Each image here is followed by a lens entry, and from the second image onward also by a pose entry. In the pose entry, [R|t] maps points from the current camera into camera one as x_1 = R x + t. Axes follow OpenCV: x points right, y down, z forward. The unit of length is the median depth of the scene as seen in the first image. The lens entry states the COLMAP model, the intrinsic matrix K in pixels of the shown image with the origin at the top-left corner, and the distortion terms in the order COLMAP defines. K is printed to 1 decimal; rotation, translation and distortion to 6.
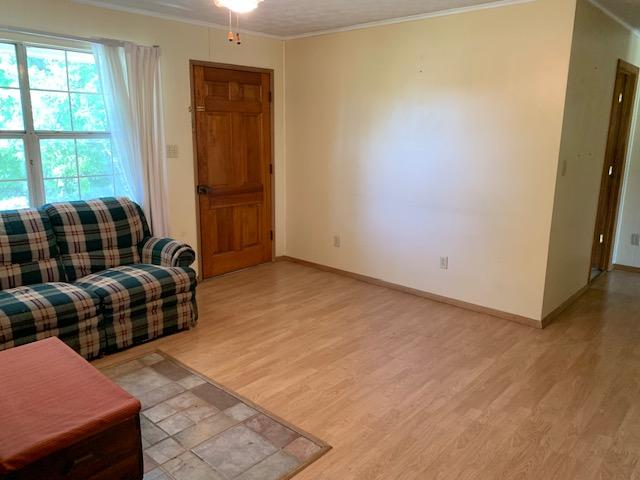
lens RADIAL K [[487.6, 0, 317.4], [0, 487.6, 233.2], [0, 0, 1]] dist [0.051236, -0.049282]
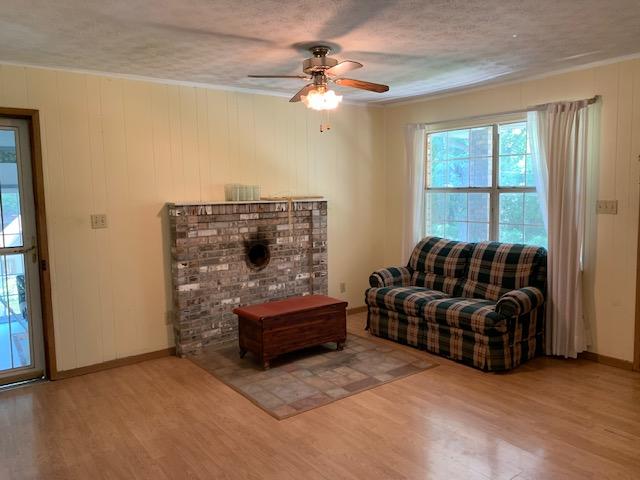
lens RADIAL K [[487.6, 0, 317.4], [0, 487.6, 233.2], [0, 0, 1]] dist [0.051236, -0.049282]
pose [[-0.183534, 0.080438, -0.979717, 0.852223], [-0.192740, 0.974357, 0.116105, -0.153580], [0.963933, 0.210140, -0.163324, 0.814933]]
